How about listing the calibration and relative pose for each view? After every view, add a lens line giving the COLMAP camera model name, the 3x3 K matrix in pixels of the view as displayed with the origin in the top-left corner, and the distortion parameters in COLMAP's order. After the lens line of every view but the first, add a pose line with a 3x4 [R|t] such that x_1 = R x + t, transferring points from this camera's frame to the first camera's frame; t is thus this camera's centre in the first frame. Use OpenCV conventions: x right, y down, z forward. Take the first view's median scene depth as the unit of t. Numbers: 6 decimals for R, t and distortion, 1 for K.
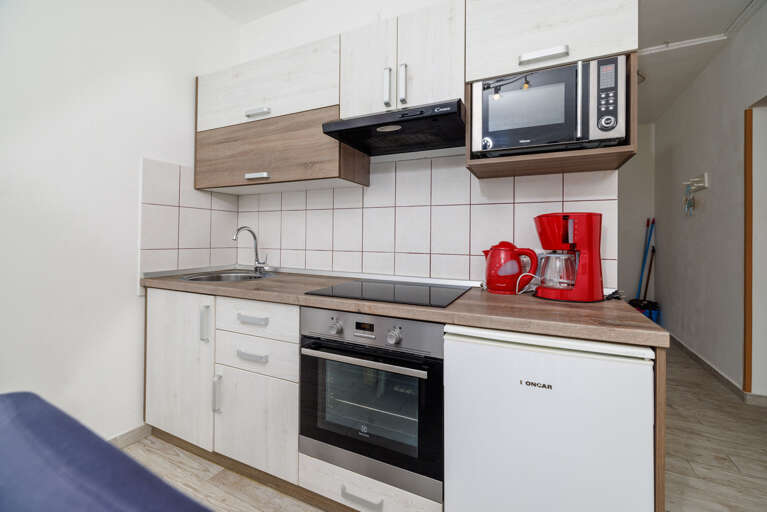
lens RADIAL K [[330.2, 0, 384.6], [0, 330.2, 232.7], [0, 0, 1]] dist [0.000664, 0.000054]
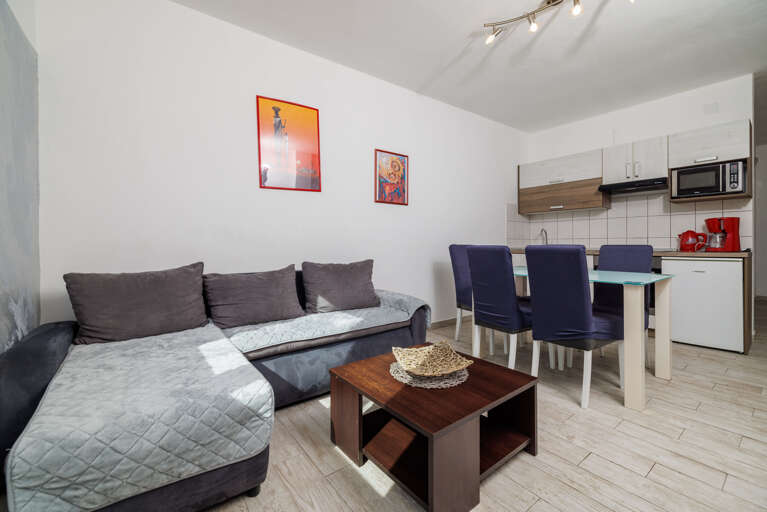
lens RADIAL K [[324.4, 0, 383.5], [0, 324.4, 243.4], [0, 0, 1]] dist [-0.000490, -0.000122]
pose [[0.895923, -0.011719, -0.444055, -0.594491], [0.015019, 0.999880, 0.003913, 0.079242], [0.443956, -0.010175, 0.895991, -2.135091]]
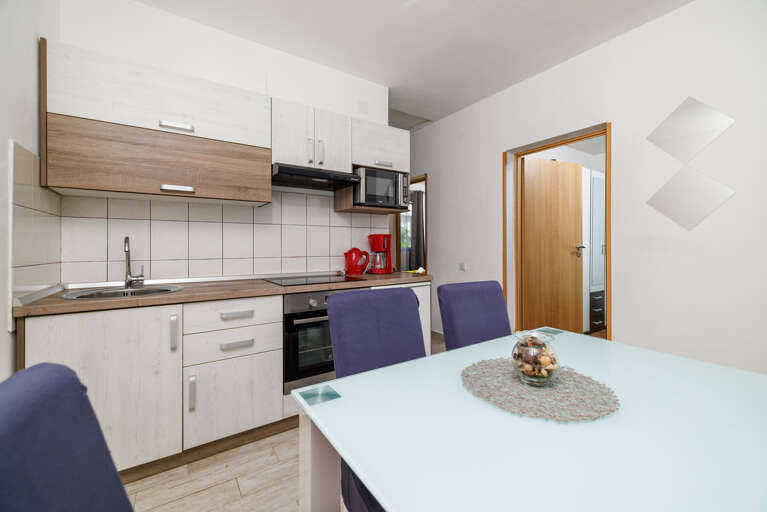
lens RADIAL K [[324.4, 0, 383.5], [0, 324.4, 243.4], [0, 0, 1]] dist [-0.000490, -0.000122]
pose [[0.491360, -0.005568, 0.870939, -1.200175], [-0.006865, 0.999924, 0.010266, -0.019383], [-0.870929, -0.011023, 0.491285, -0.067053]]
